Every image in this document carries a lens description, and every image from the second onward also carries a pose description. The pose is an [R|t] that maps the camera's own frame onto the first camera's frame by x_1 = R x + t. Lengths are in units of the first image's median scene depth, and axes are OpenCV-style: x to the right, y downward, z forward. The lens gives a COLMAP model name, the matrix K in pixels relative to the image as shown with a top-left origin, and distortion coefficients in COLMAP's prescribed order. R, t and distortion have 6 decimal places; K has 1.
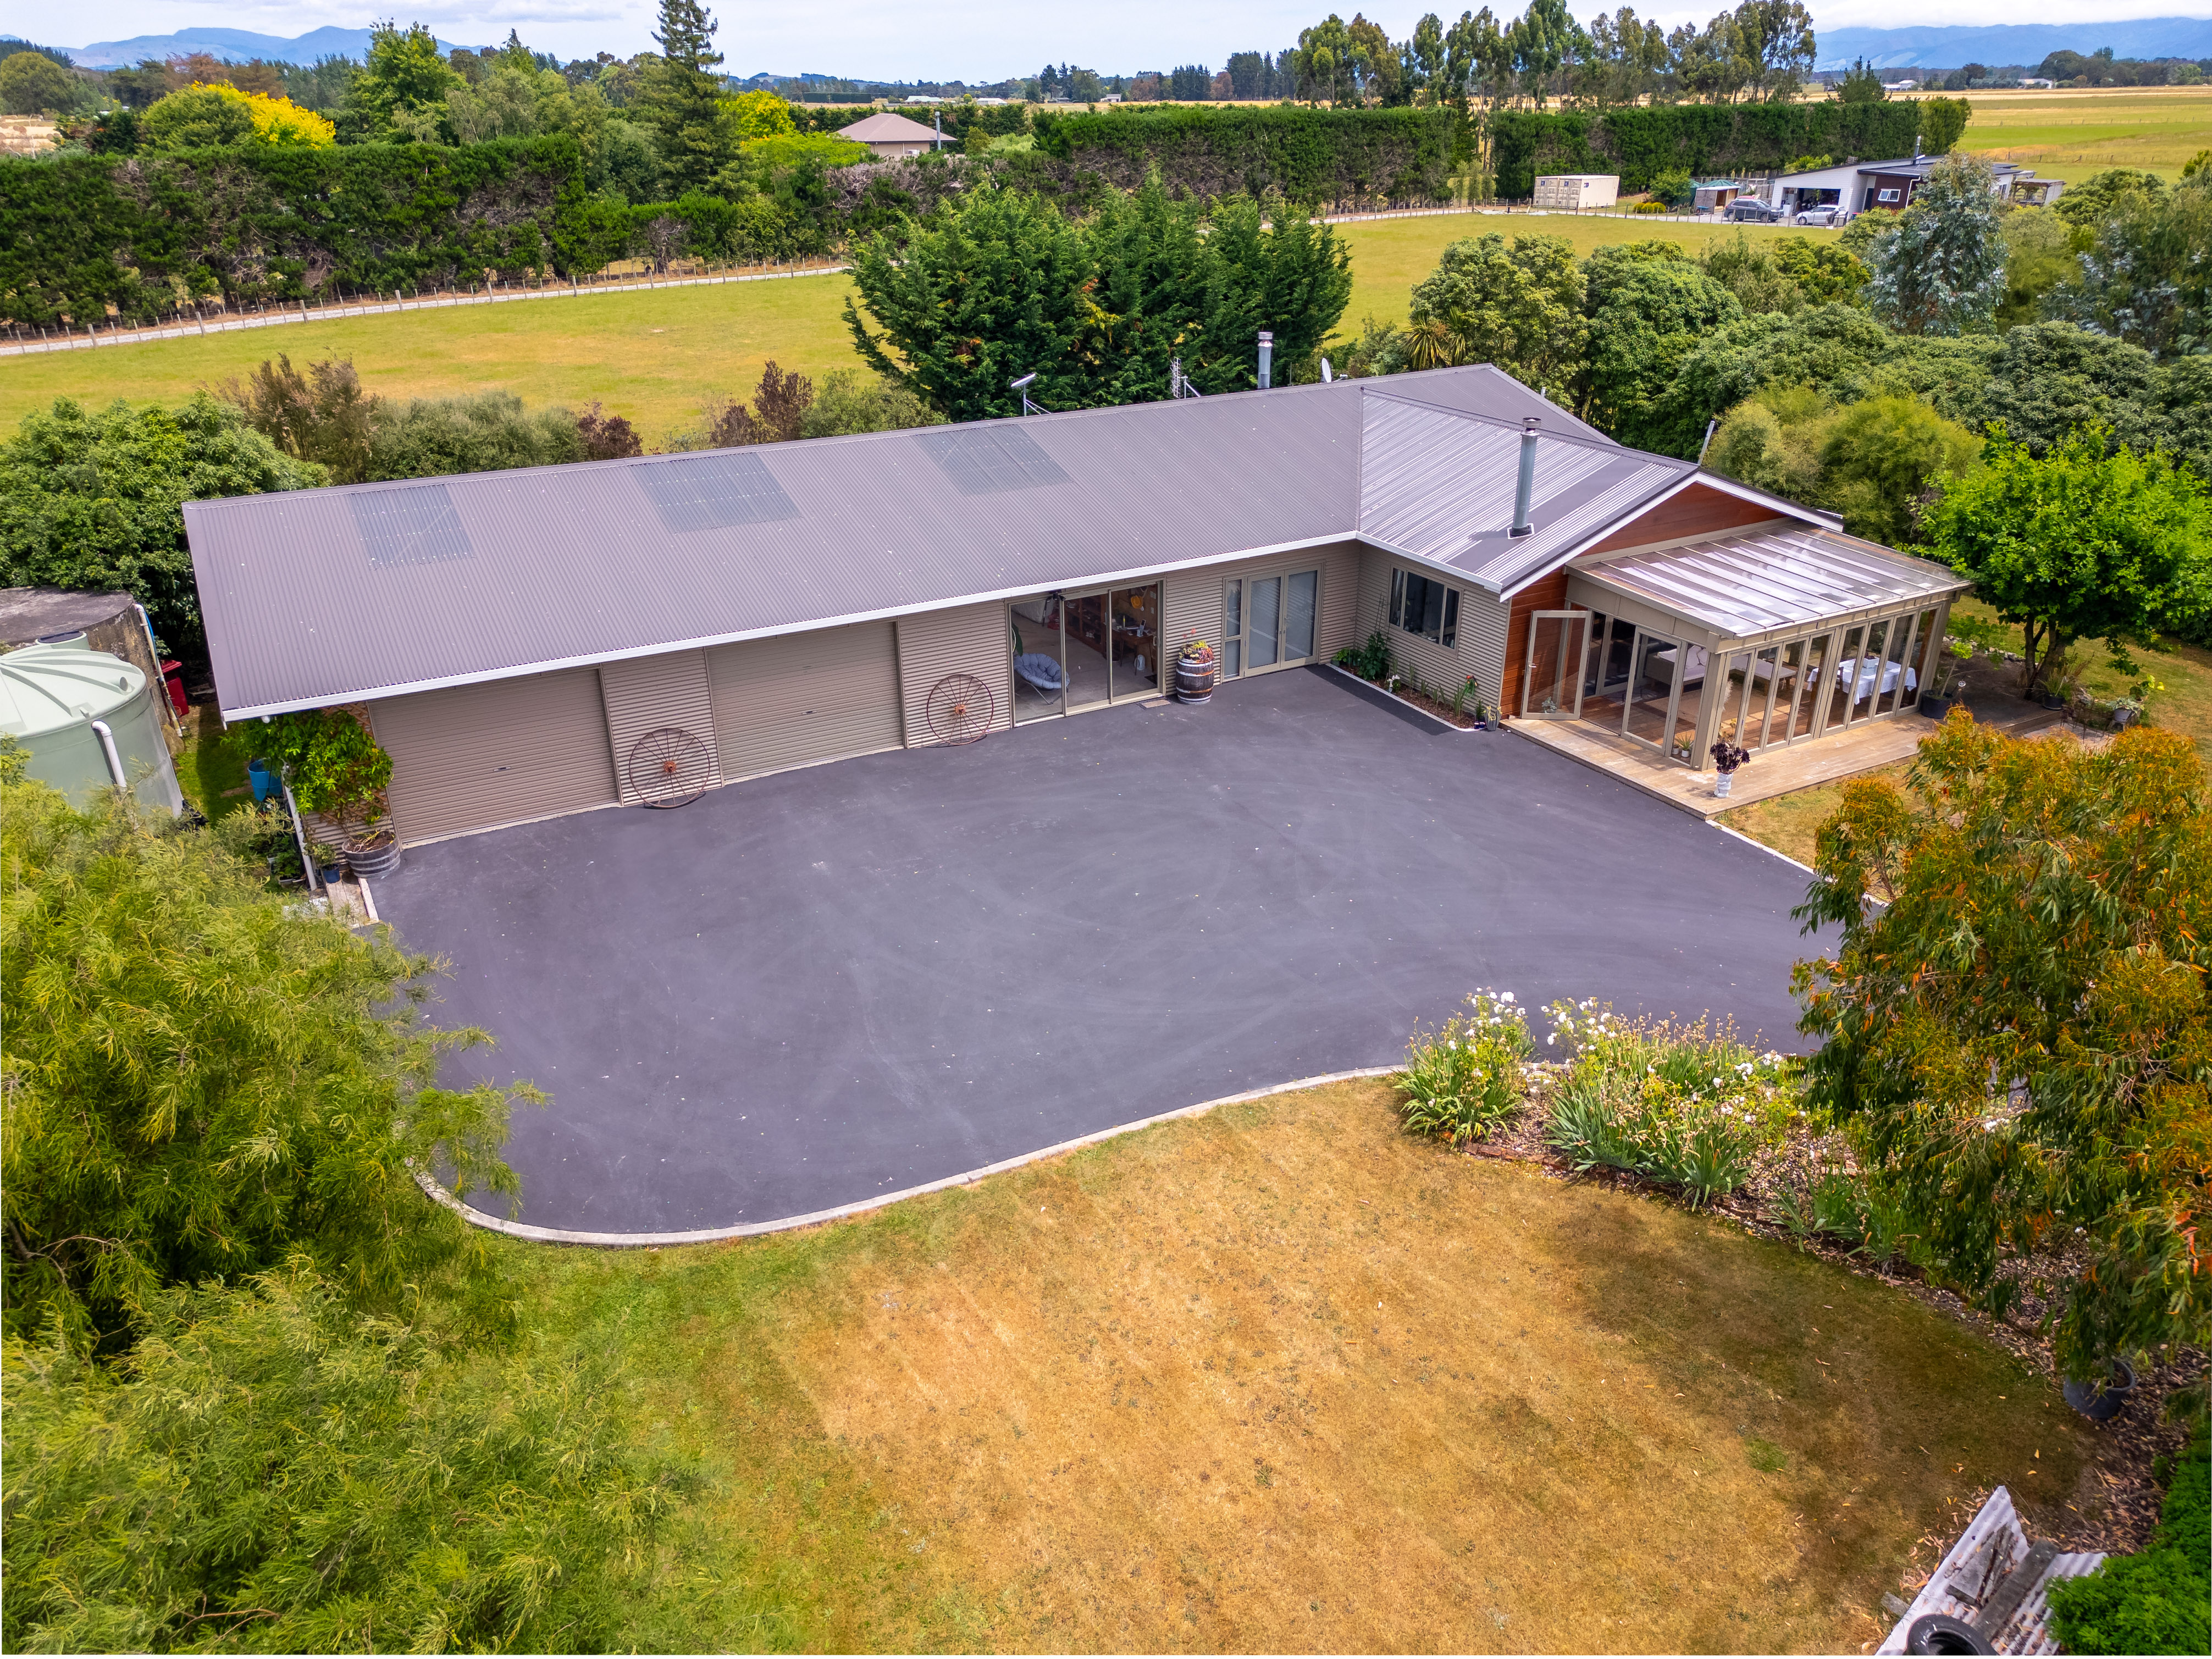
lens RADIAL K [[1550.7, 0, 1116.3], [0, 1550.7, 833.6], [0, 0, 1]] dist [0.080930, -0.076849]
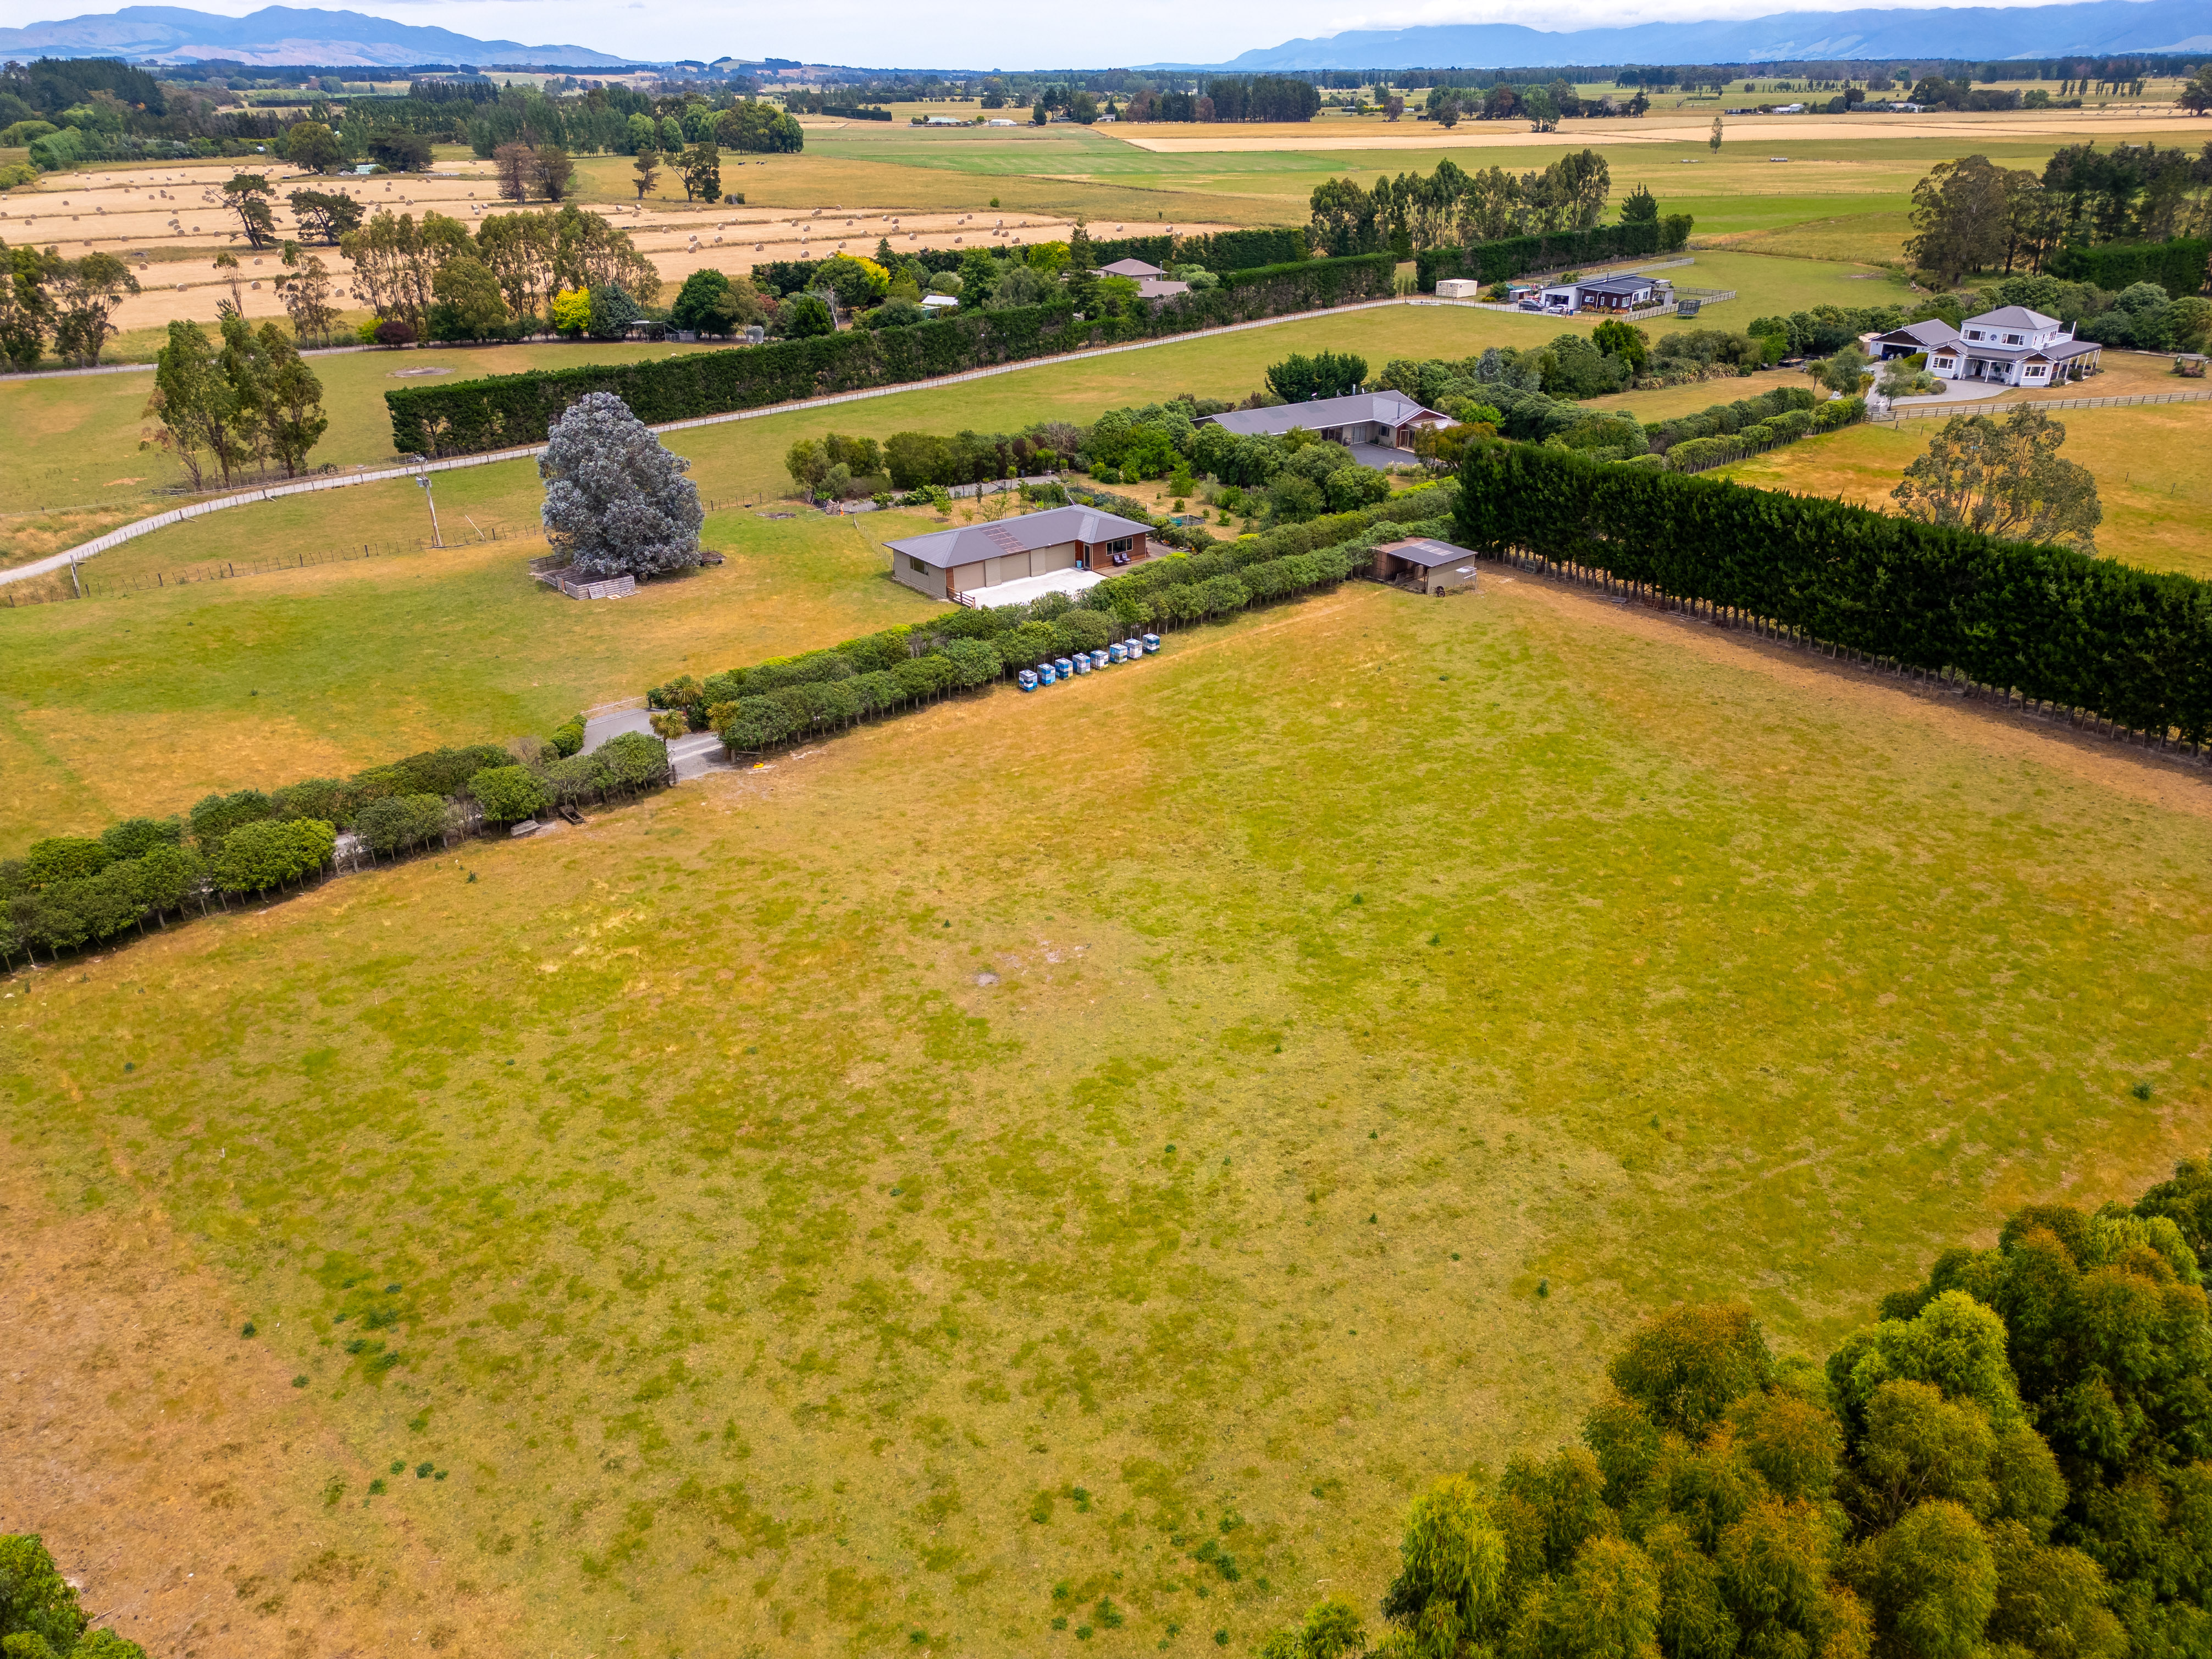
lens RADIAL K [[1550.7, 0, 1116.3], [0, 1550.7, 833.6], [0, 0, 1]] dist [0.080930, -0.076849]
pose [[0.999671, -0.010465, 0.023436, -0.372303], [0.010214, 0.999889, 0.010824, 0.497538], [-0.023547, -0.010581, 0.999667, -1.880720]]
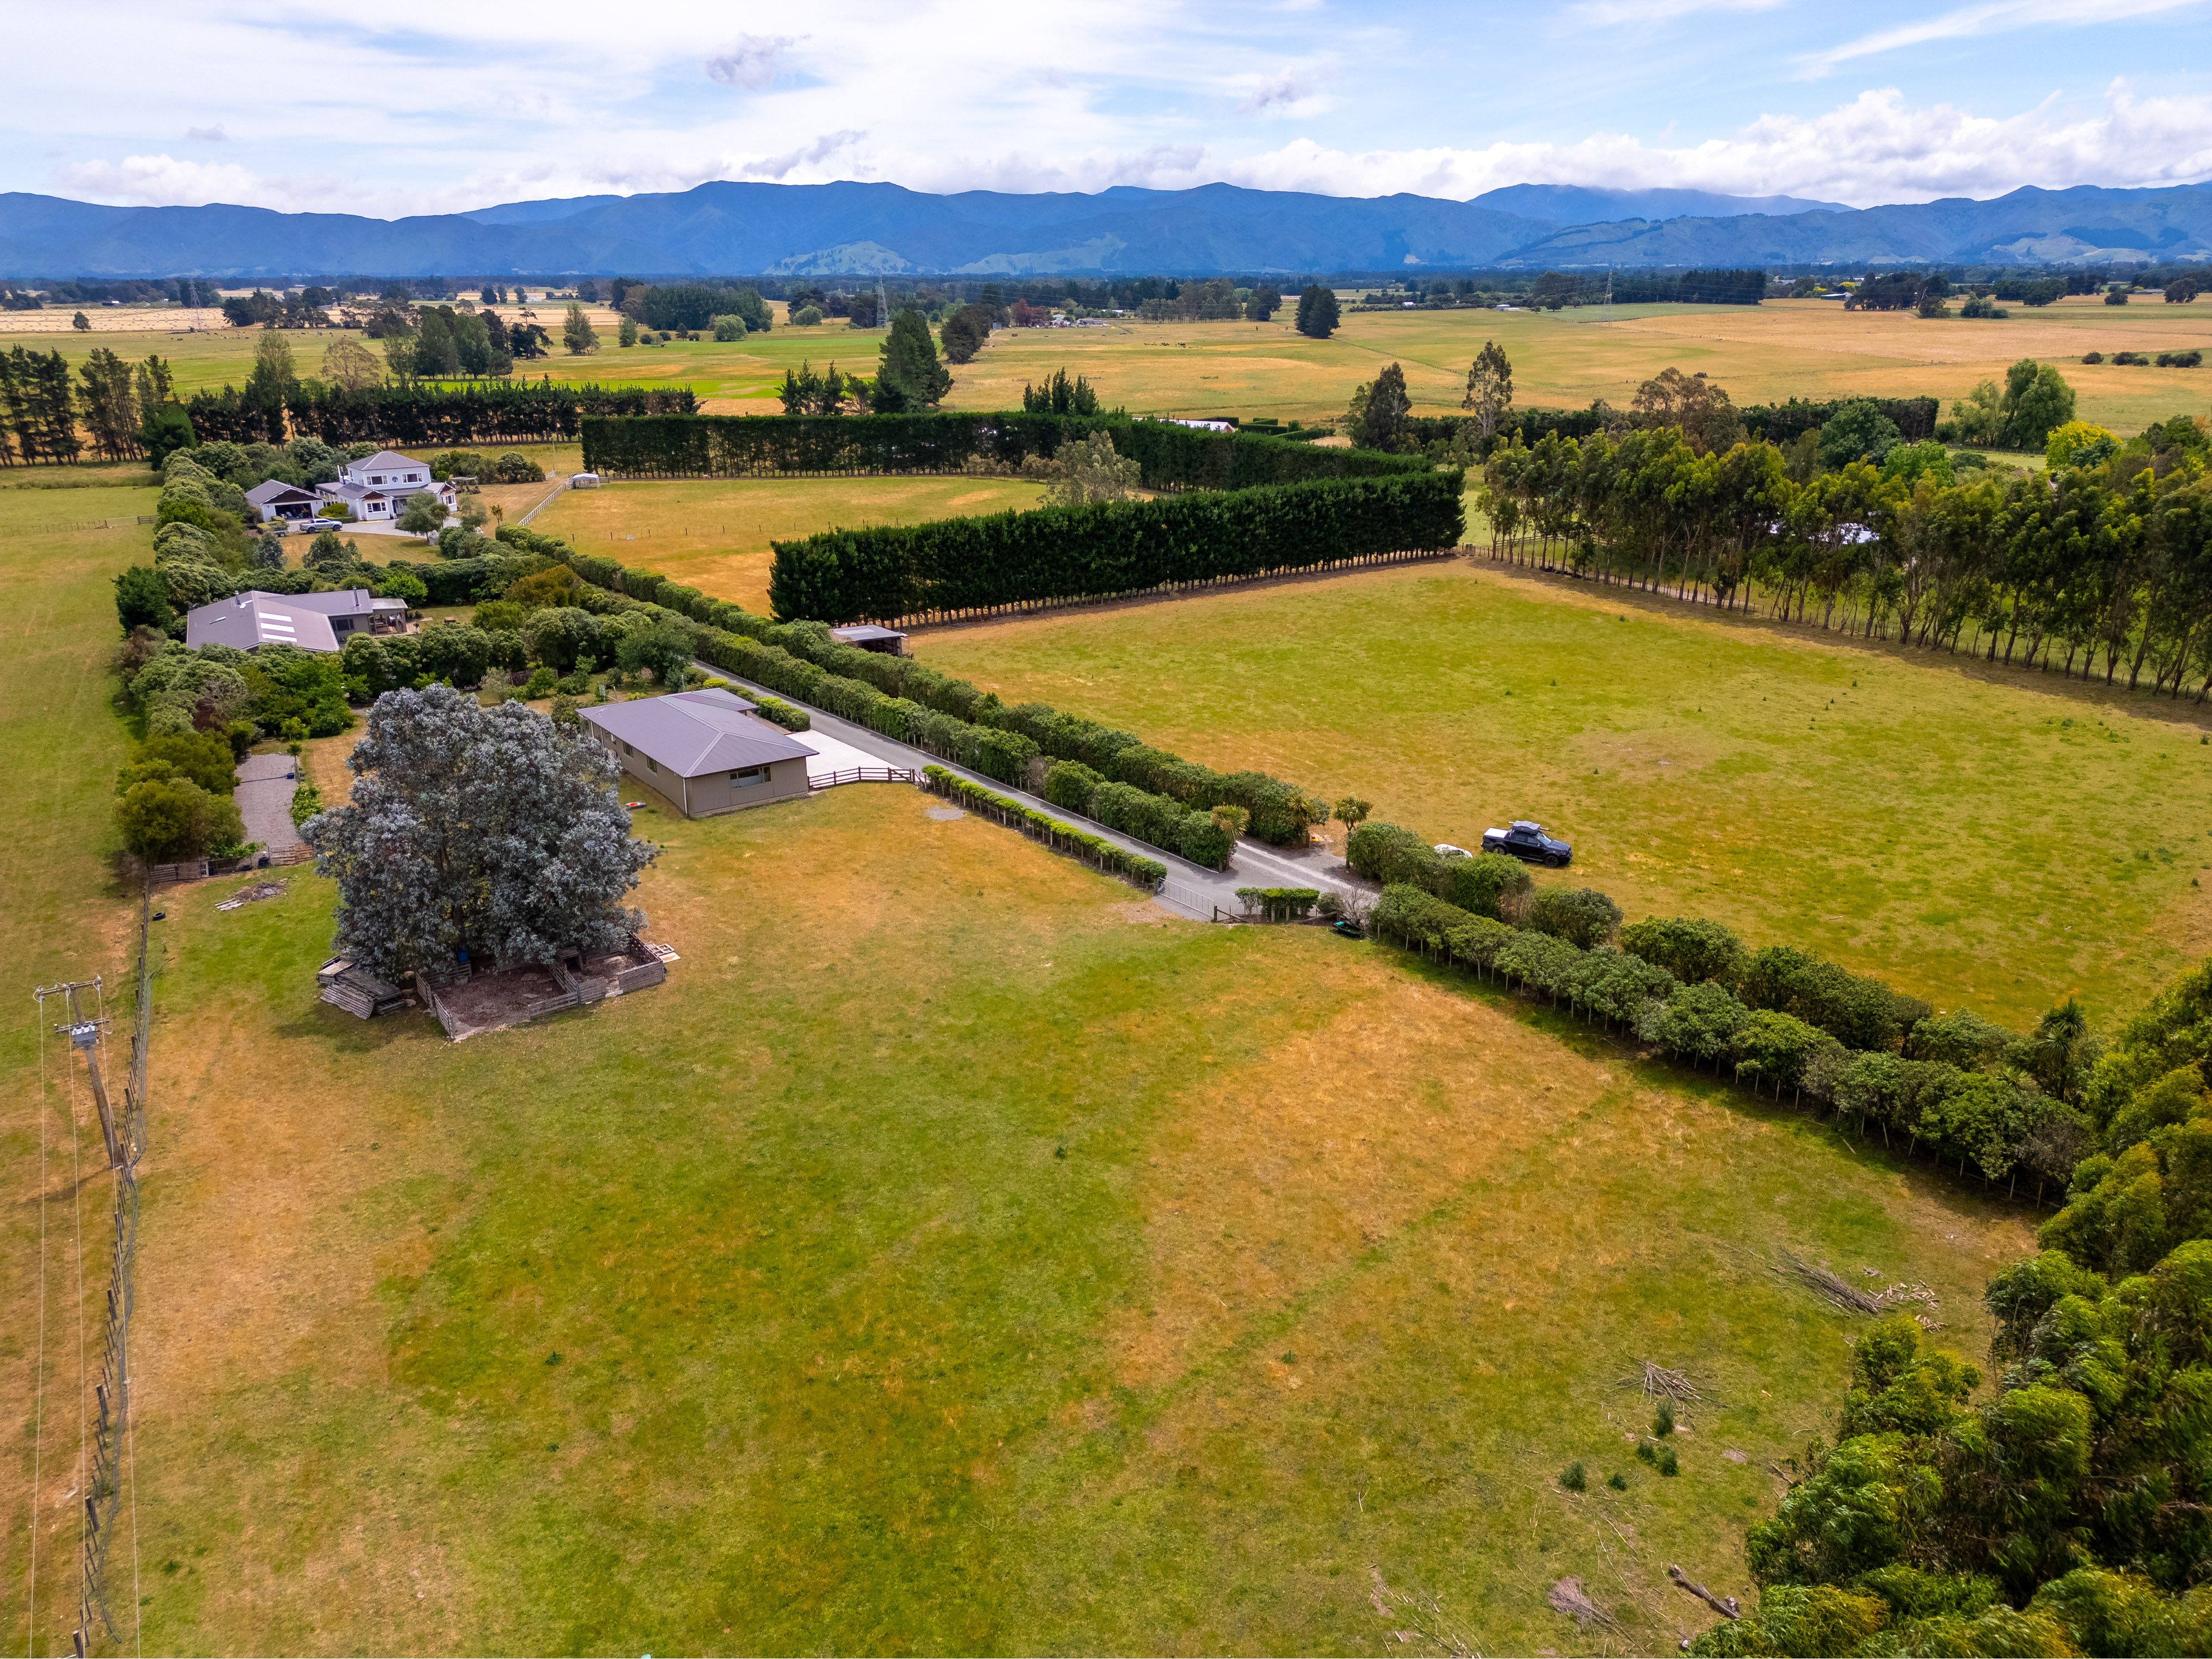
lens RADIAL K [[1550.7, 0, 1116.3], [0, 1550.7, 833.6], [0, 0, 1]] dist [0.080930, -0.076849]
pose [[0.012755, -0.326355, 0.945161, -1.809536], [0.435374, 0.852747, 0.288570, 0.020862], [-0.900159, 0.407818, 0.152964, -0.675993]]
